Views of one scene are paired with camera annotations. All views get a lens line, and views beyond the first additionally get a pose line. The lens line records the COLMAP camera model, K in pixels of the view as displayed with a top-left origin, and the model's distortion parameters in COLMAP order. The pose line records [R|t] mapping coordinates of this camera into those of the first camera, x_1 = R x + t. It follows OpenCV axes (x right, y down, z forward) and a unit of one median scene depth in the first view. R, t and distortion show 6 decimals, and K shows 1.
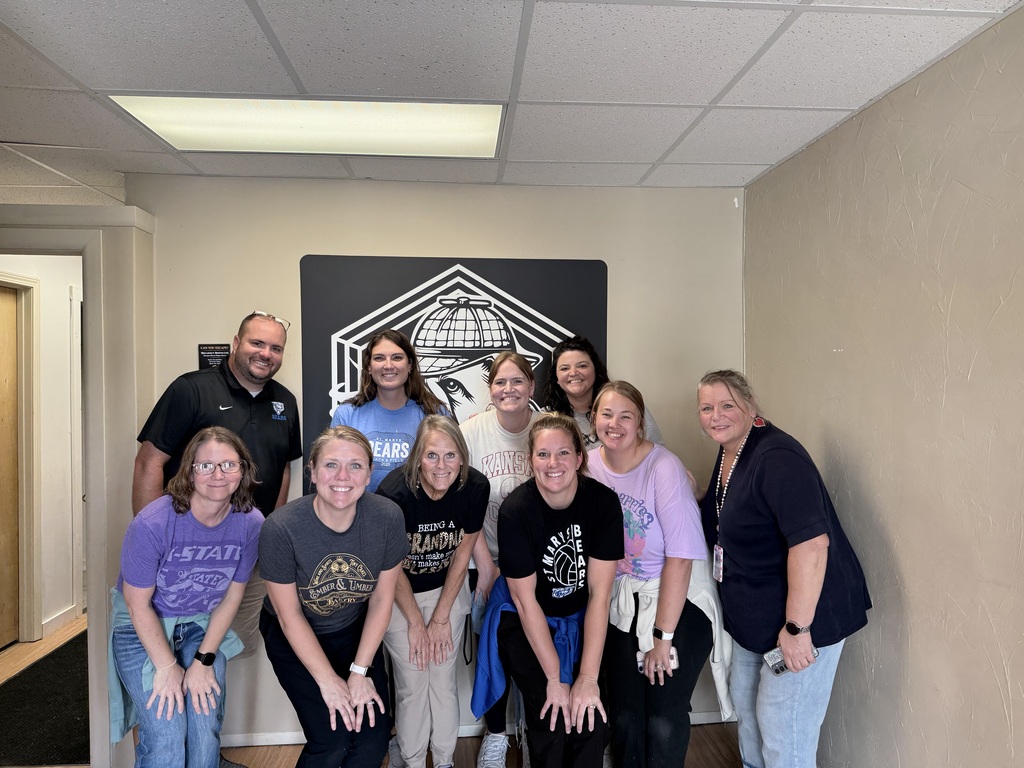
lens RADIAL K [[722.9, 0, 506.4], [0, 722.9, 384.9], [0, 0, 1]] dist [-0.006530, -0.005273]
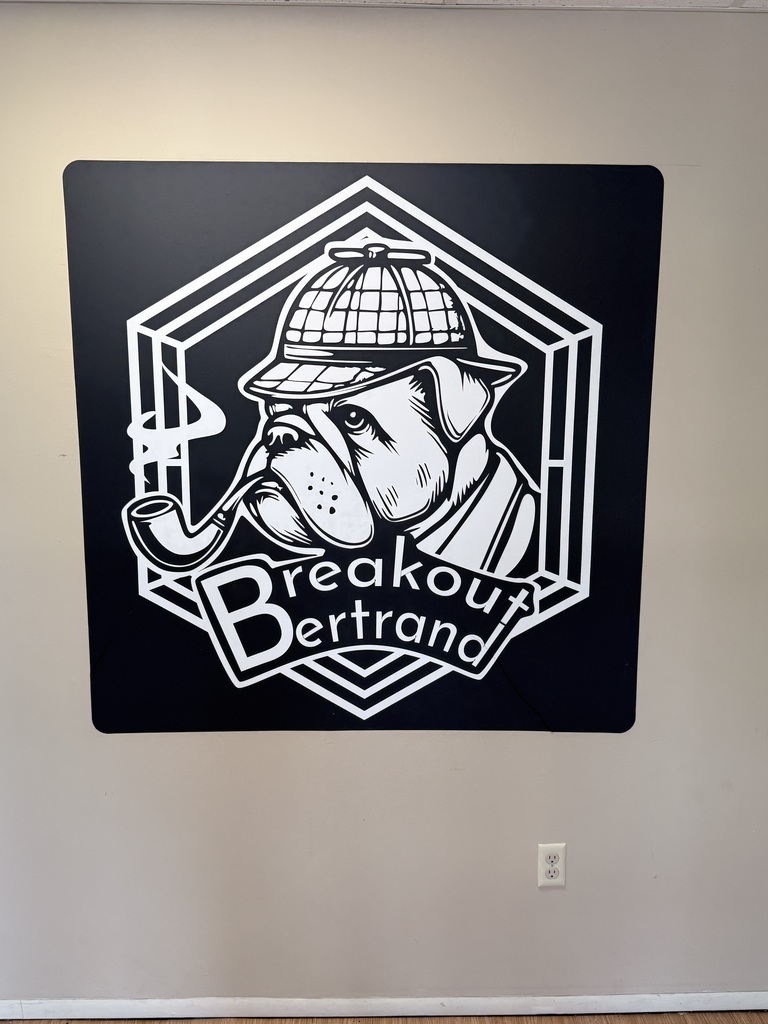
lens RADIAL K [[1013.3, 0, 376.9], [0, 1013.3, 579.9], [0, 0, 1]] dist [0.057742, -0.036428]
pose [[0.995585, 0.022191, -0.091203, 0.012684], [-0.006572, 0.985748, 0.168101, -0.007830], [0.093634, -0.166760, 0.981542, 0.246508]]
